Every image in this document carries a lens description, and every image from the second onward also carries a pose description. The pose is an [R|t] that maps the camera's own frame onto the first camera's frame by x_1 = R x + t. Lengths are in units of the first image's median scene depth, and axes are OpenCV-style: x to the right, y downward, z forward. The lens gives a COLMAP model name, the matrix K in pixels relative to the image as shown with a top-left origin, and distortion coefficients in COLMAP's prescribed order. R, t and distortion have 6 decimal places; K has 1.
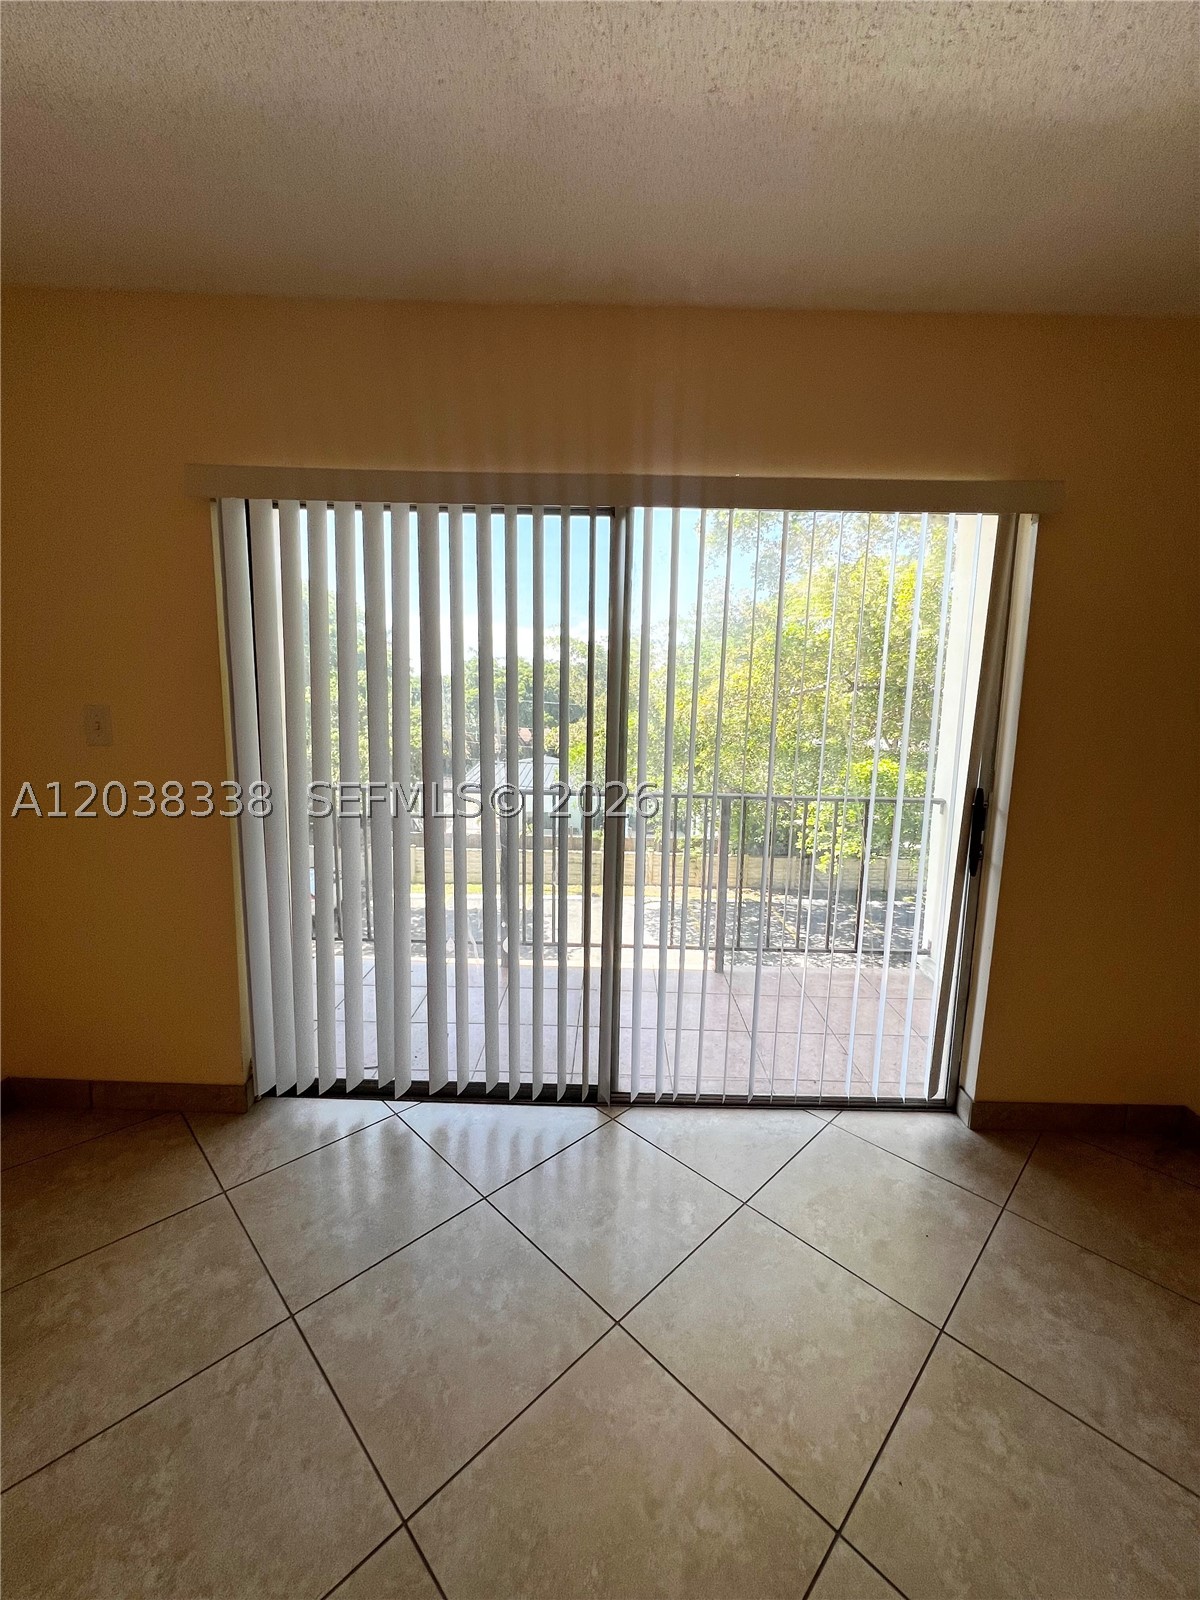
lens RADIAL K [[651.6, 0, 600.0], [0, 651.6, 800.0], [0, 0, 1]] dist [-0.002083, 0.000026]
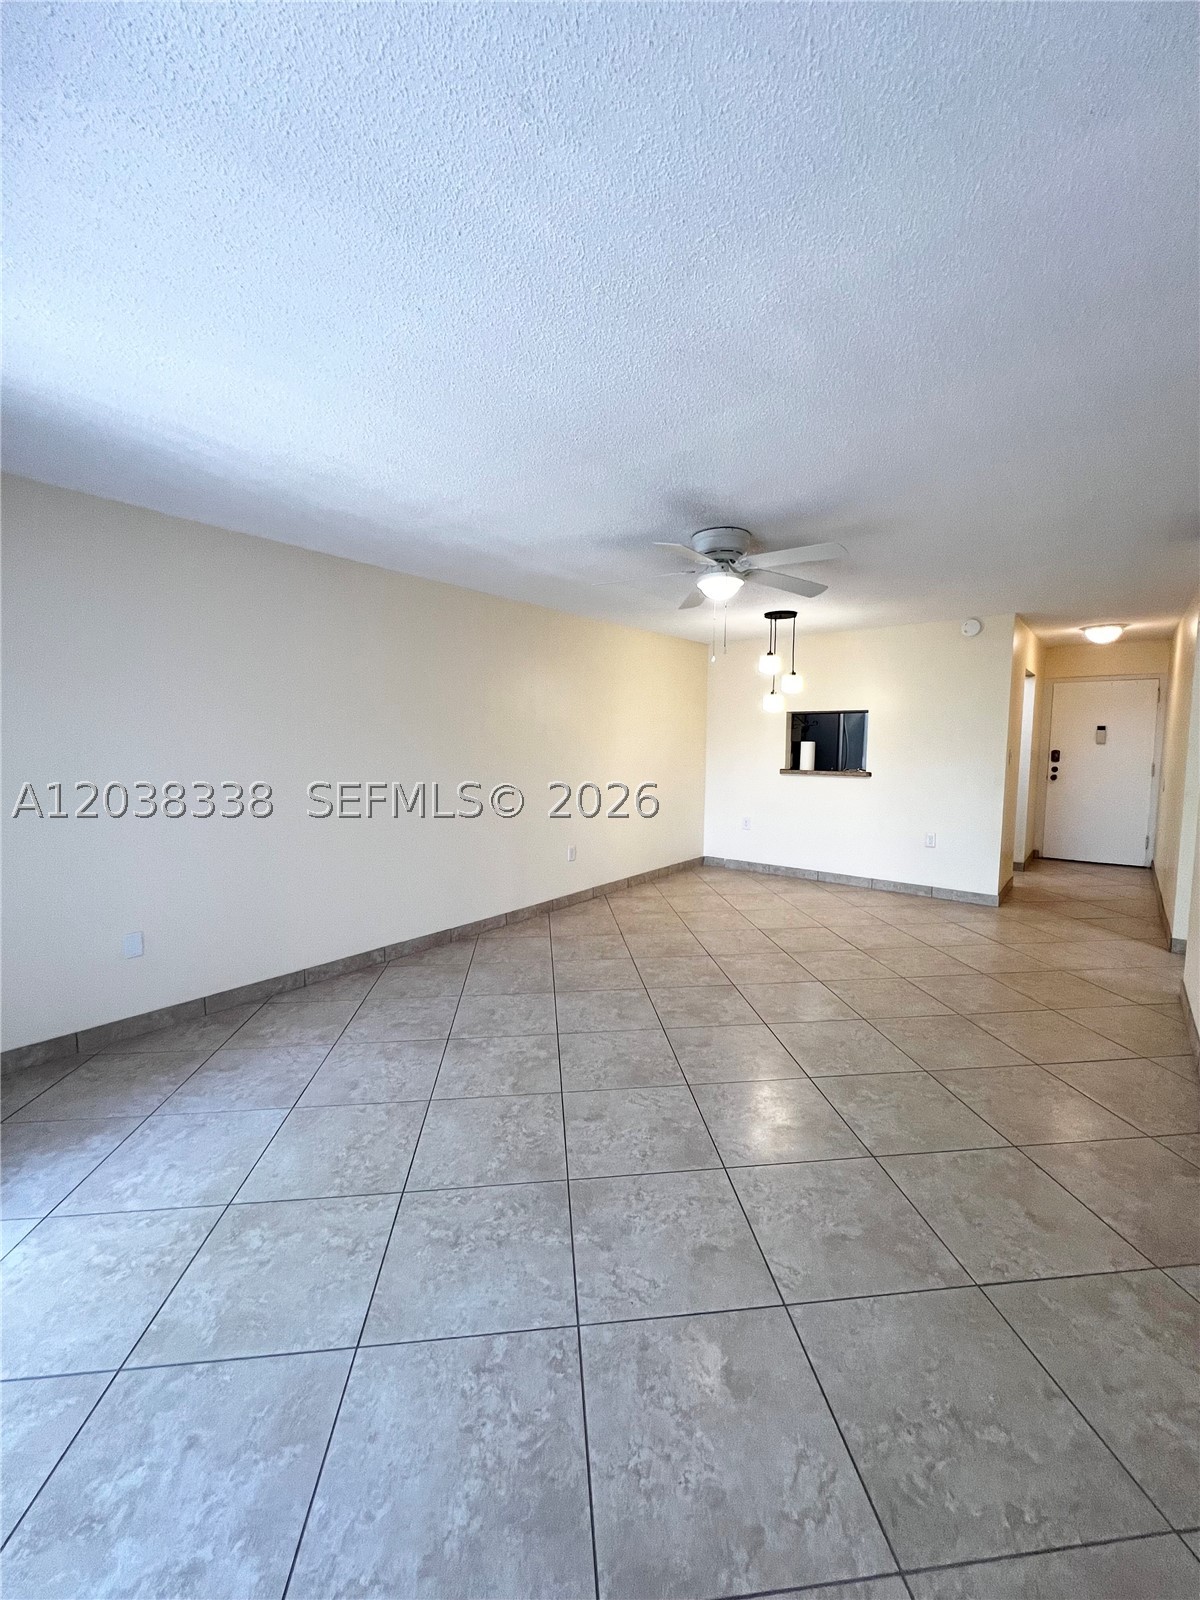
lens RADIAL K [[641.4, 0, 604.7], [0, 641.4, 794.5], [0, 0, 1]] dist [-0.001031, 0.000247]
pose [[-0.786596, -0.079442, 0.612336, -1.438804], [0.062804, 0.976252, 0.207332, -0.301388], [-0.614265, 0.201544, -0.762927, 1.449731]]
